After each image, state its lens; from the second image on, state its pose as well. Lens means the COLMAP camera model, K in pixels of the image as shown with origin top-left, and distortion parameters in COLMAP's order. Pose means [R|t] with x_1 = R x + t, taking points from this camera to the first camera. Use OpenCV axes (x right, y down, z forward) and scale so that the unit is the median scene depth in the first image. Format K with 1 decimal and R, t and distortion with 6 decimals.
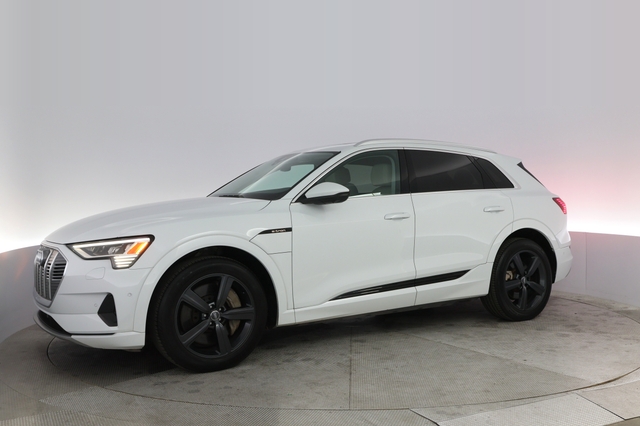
lens RADIAL K [[519.5, 0, 320.6], [0, 519.5, 194.6], [0, 0, 1]] dist [-0.008575, -0.003375]
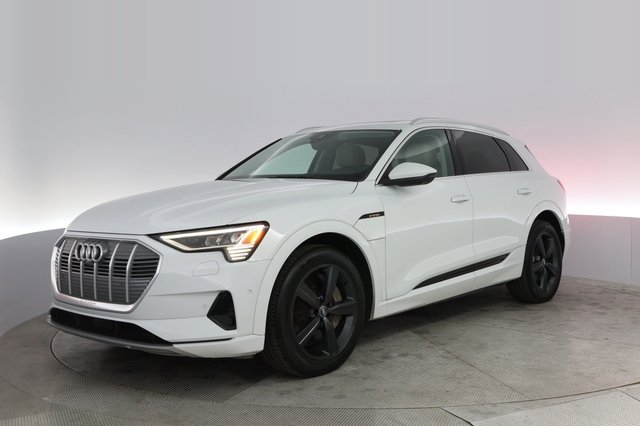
lens RADIAL K [[556.4, 0, 320.4], [0, 556.4, 183.5], [0, 0, 1]] dist [-0.001418, -0.008766]
pose [[0.974714, -0.003667, 0.223424, -0.403907], [0.002728, 0.999986, 0.004509, 0.009839], [-0.223437, -0.003785, 0.974711, 0.073467]]
